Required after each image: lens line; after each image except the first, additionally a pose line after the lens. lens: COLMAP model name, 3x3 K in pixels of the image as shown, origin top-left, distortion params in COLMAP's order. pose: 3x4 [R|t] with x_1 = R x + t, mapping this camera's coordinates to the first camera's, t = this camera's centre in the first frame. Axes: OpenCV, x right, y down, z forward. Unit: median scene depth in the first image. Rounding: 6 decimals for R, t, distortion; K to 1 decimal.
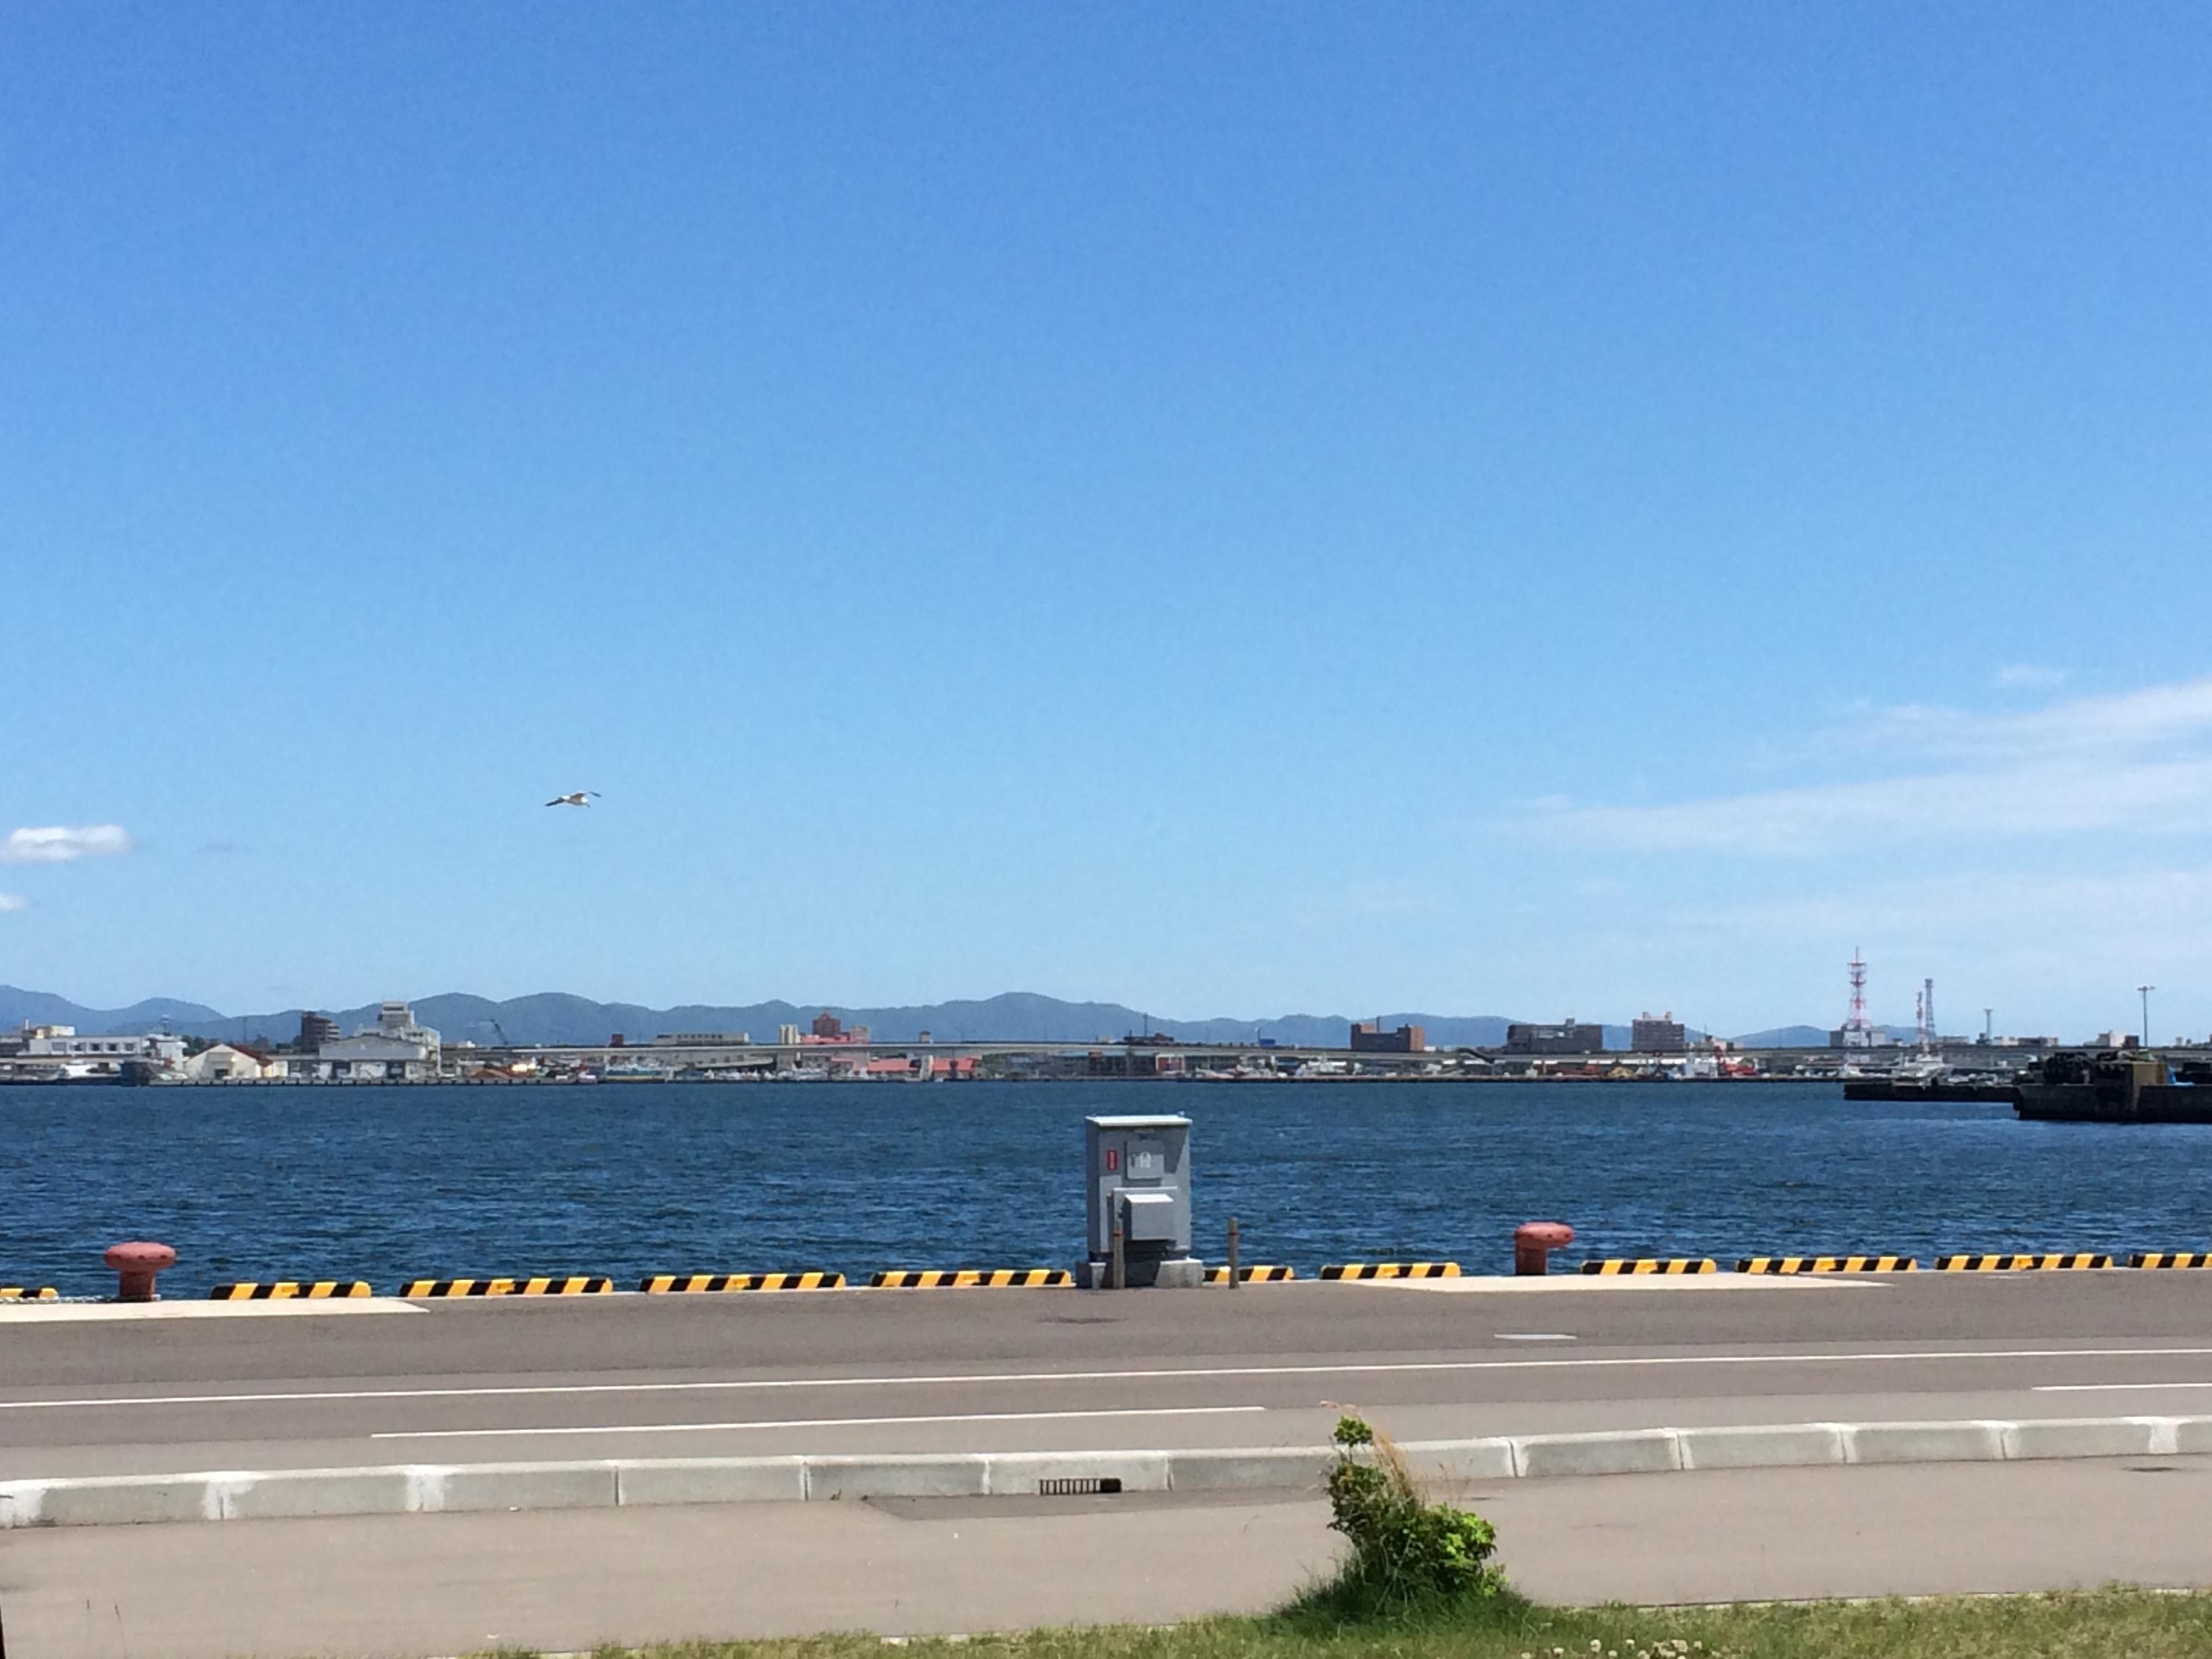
lens RADIAL K [[4123.2, 0, 1106.3], [0, 4123.2, 827.8], [0, 0, 1]] dist [0.031637, 0.000000]
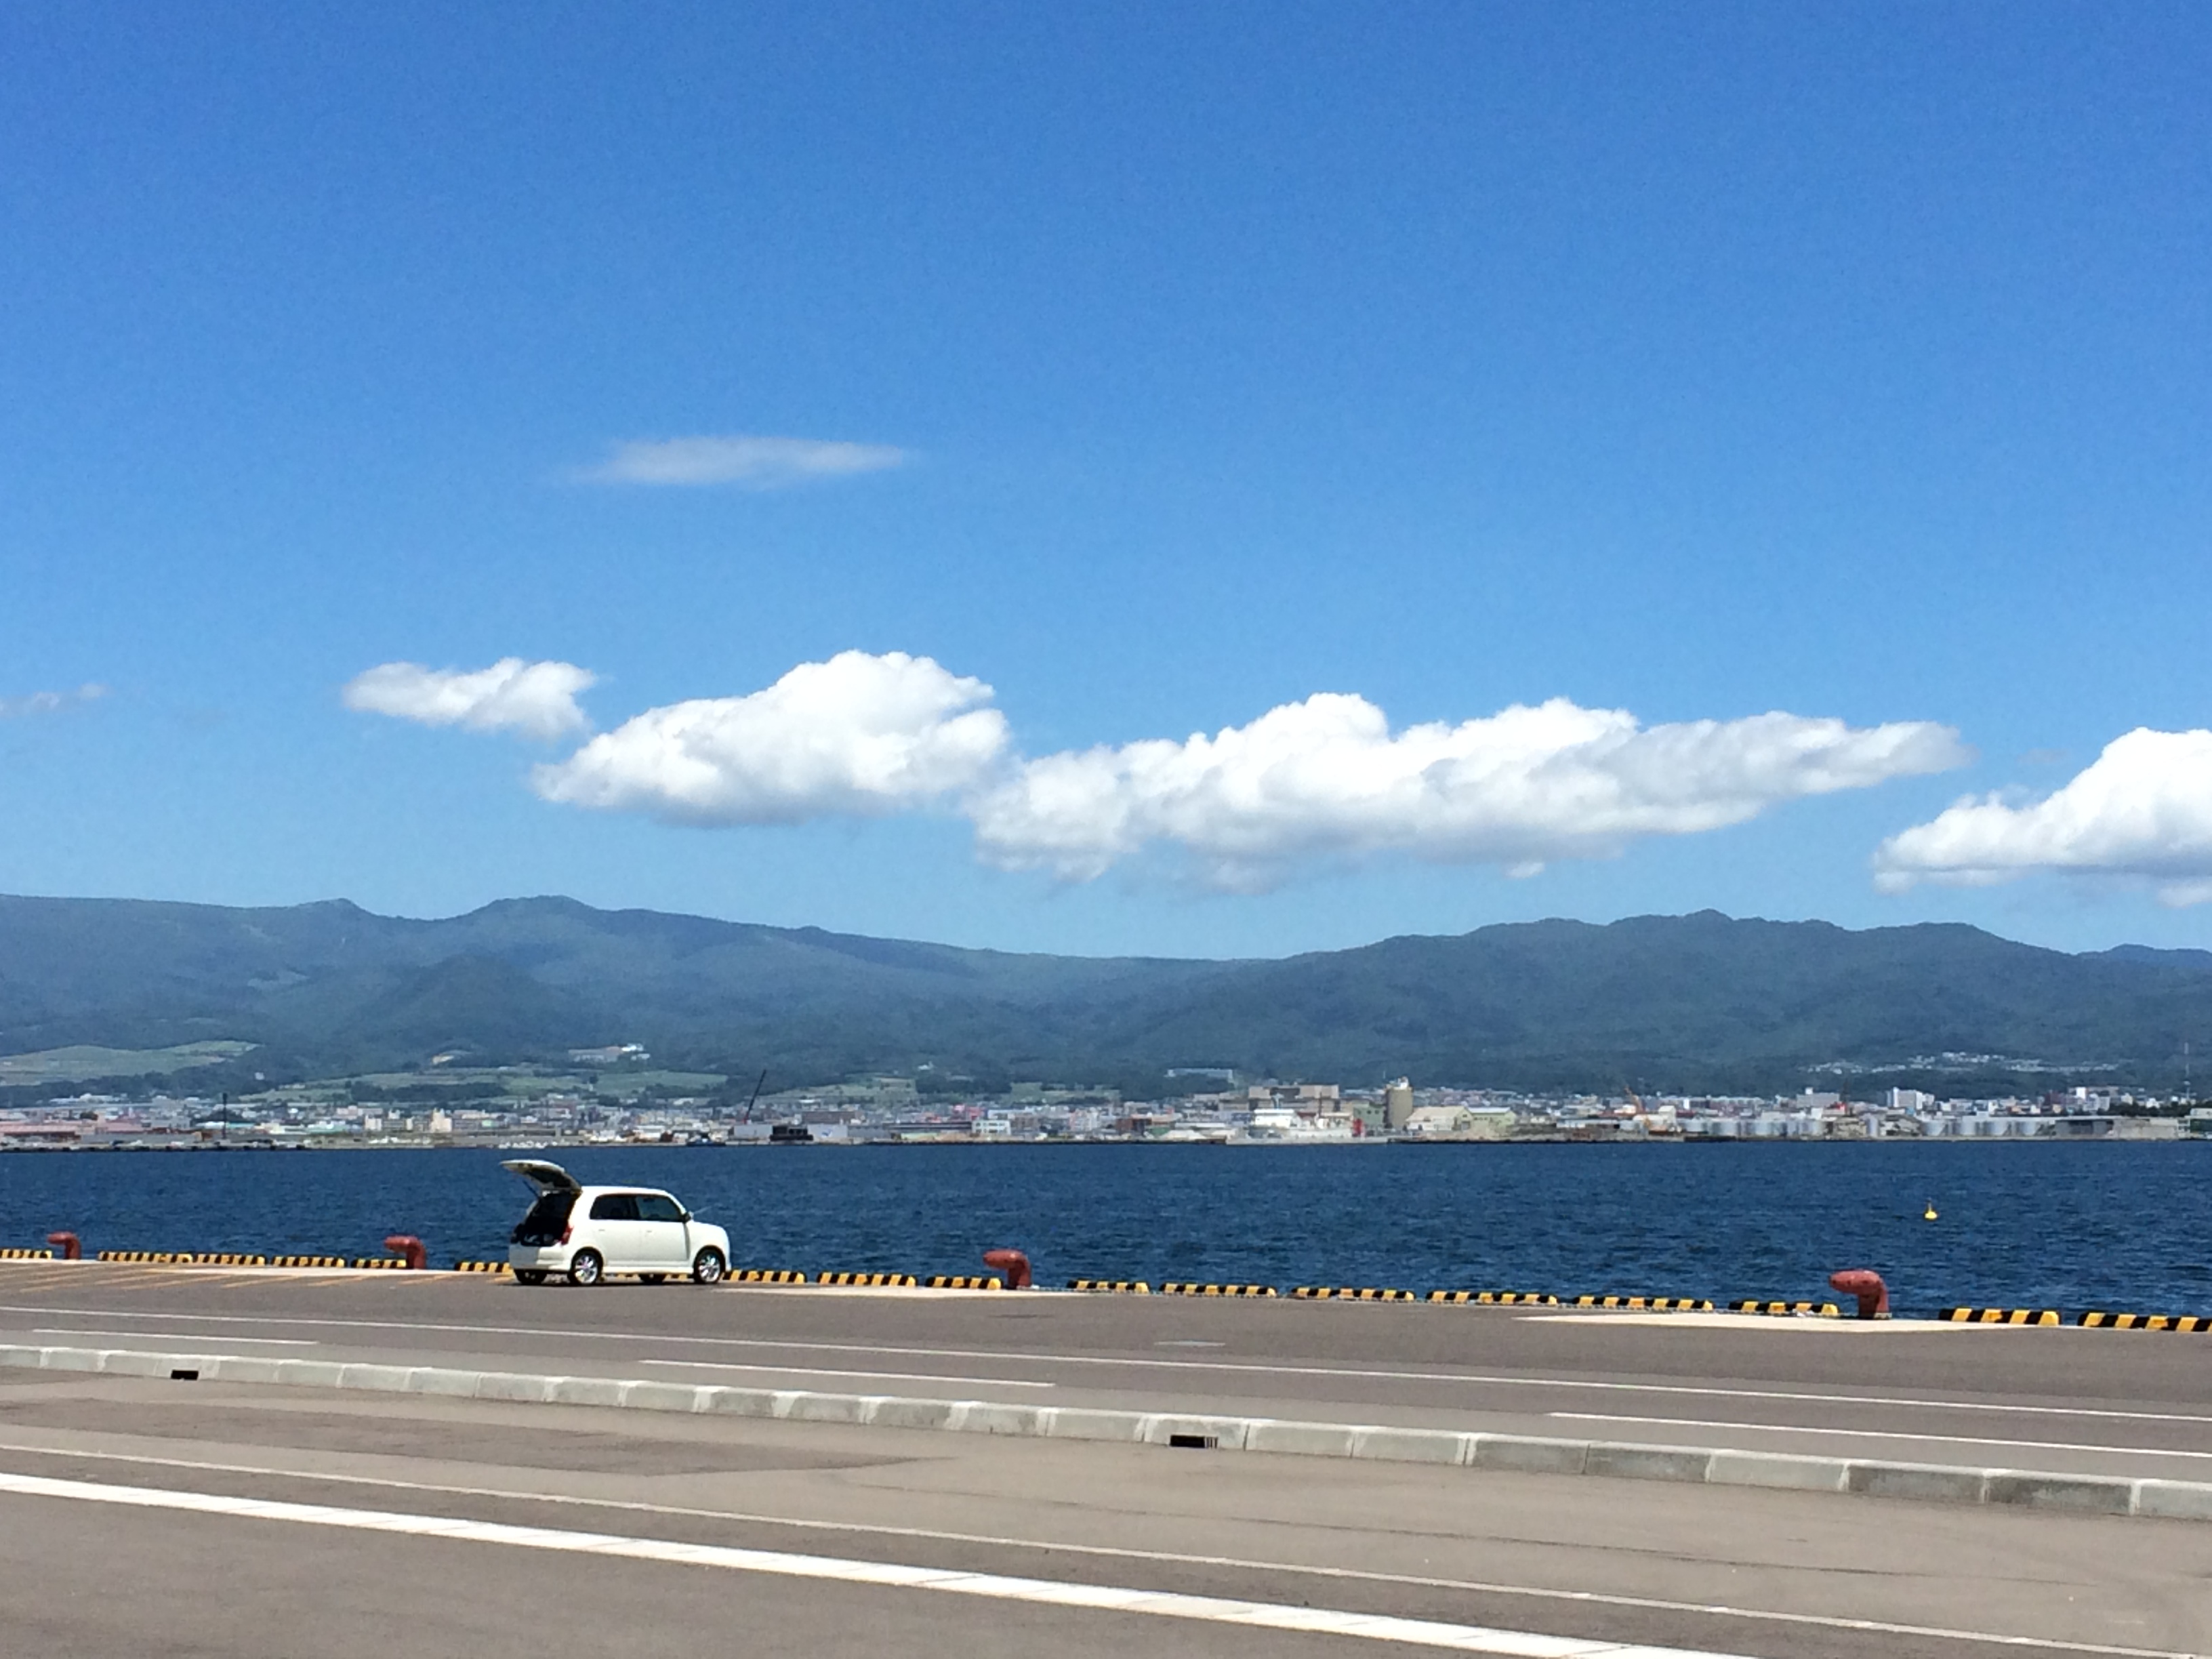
lens RADIAL K [[4123.2, 0, 1106.3], [0, 4123.2, 830.6], [0, 0, 1]] dist [0.031637, 0.000000]
pose [[0.444184, -0.067732, -0.893371, 1.031710], [0.057767, 0.997229, -0.046884, 0.017599], [0.894071, -0.030782, 0.446866, 0.322405]]
